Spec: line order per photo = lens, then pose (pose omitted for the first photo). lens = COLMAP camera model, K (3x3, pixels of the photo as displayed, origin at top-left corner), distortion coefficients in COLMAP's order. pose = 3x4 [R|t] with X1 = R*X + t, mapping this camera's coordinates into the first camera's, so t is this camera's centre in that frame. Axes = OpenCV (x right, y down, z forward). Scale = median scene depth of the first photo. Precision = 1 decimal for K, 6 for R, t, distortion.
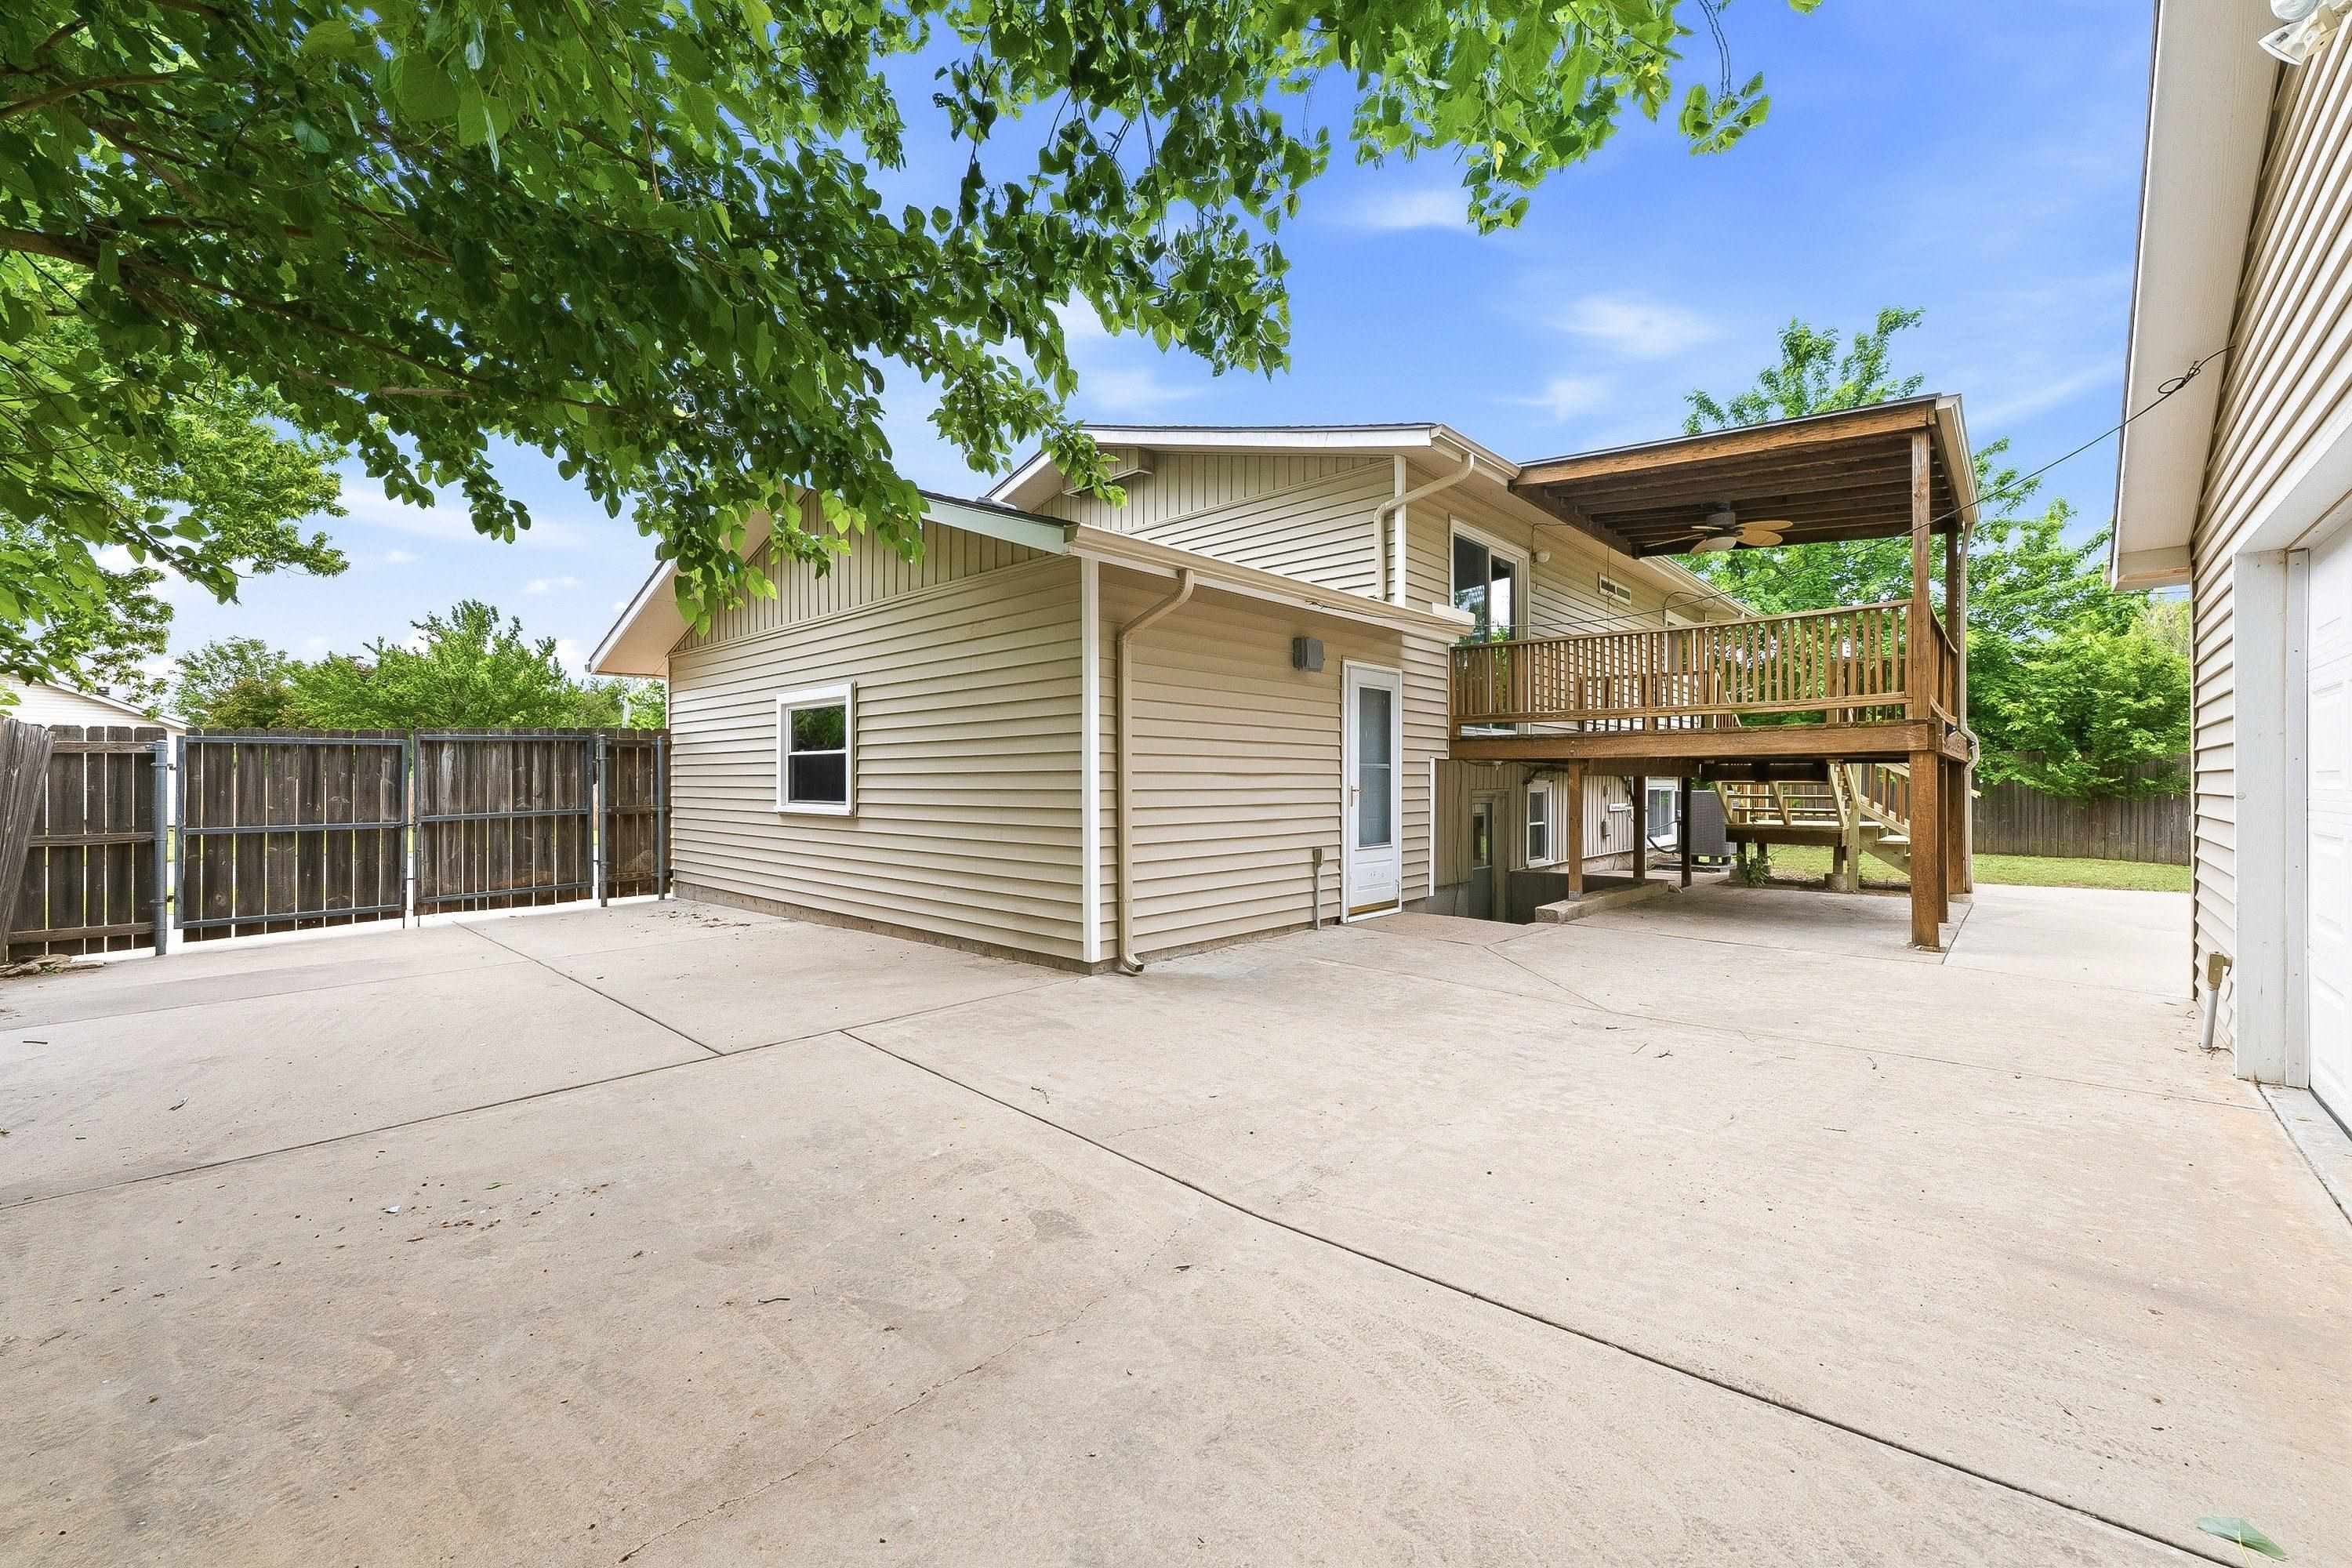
lens RADIAL K [[936.0, 0, 1176.0], [0, 936.0, 776.3], [0, 0, 1]] dist [-0.001329, -0.000317]
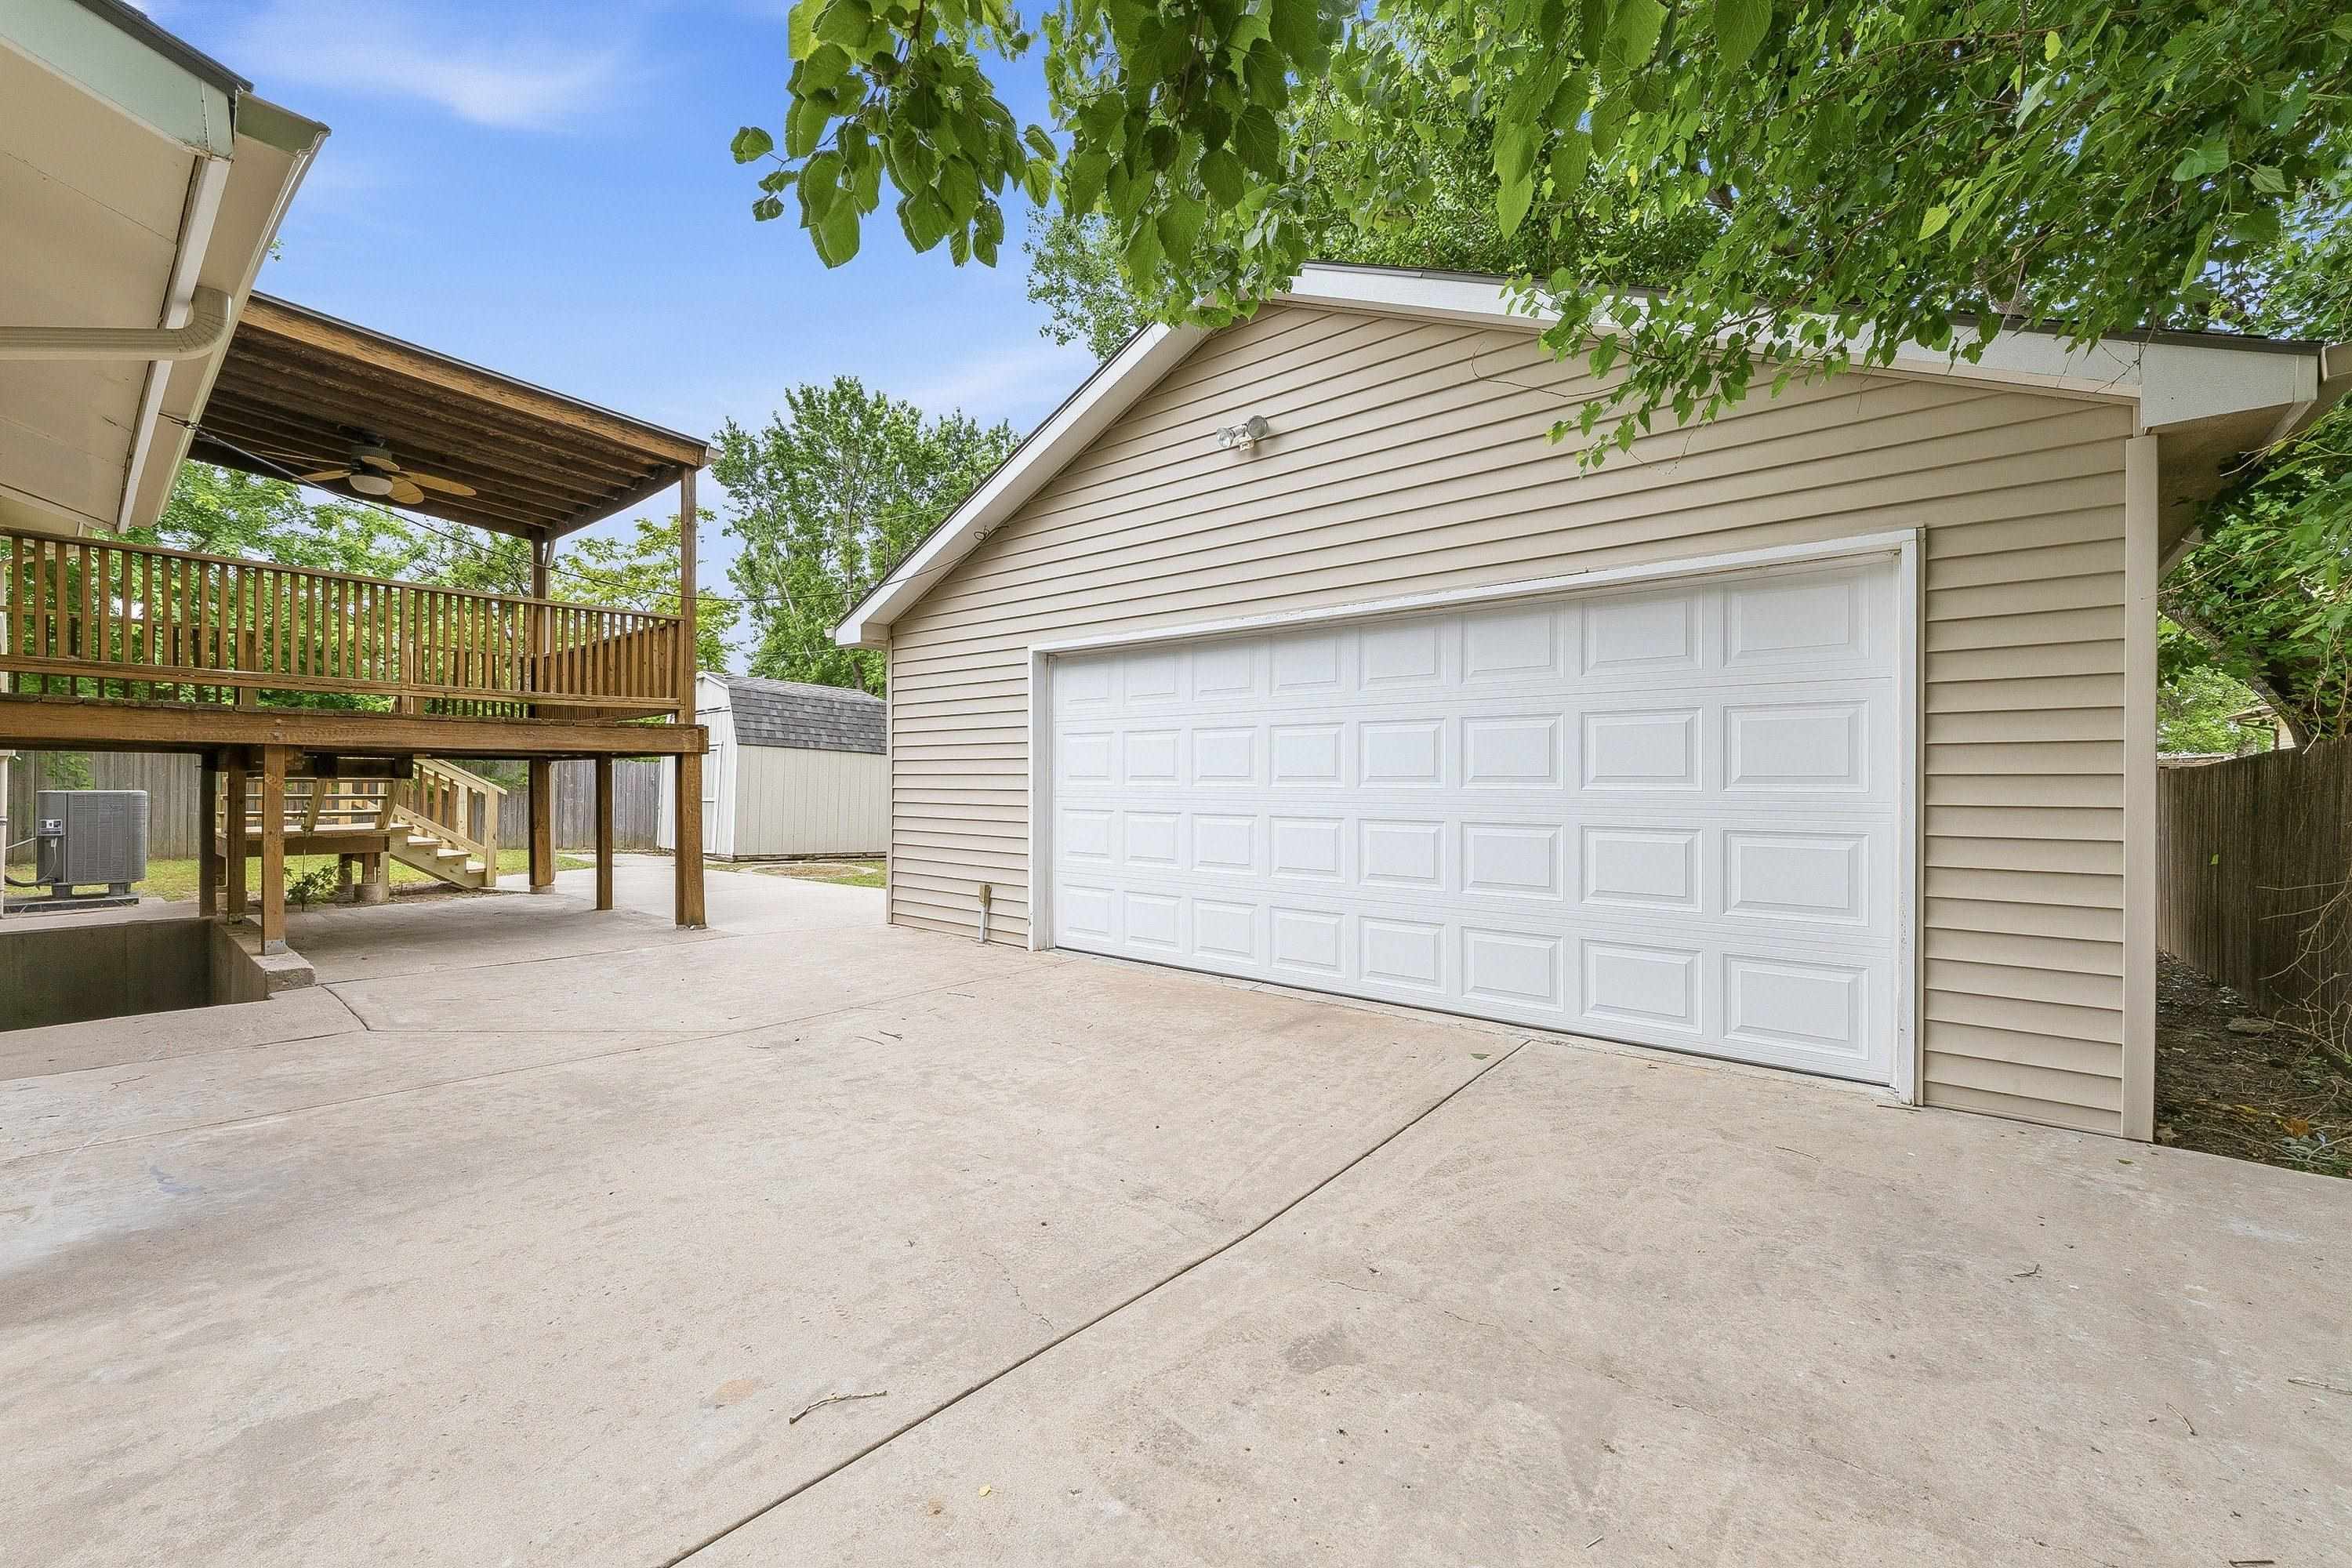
lens RADIAL K [[952.1, 0, 1172.6], [0, 952.1, 782.1], [0, 0, 1]] dist [-0.001114, 0.000236]
pose [[-0.056313, -0.002328, 0.998410, -0.788360], [-0.008894, 0.999959, 0.001830, 0.002410], [-0.998374, -0.008777, -0.056332, 1.009927]]
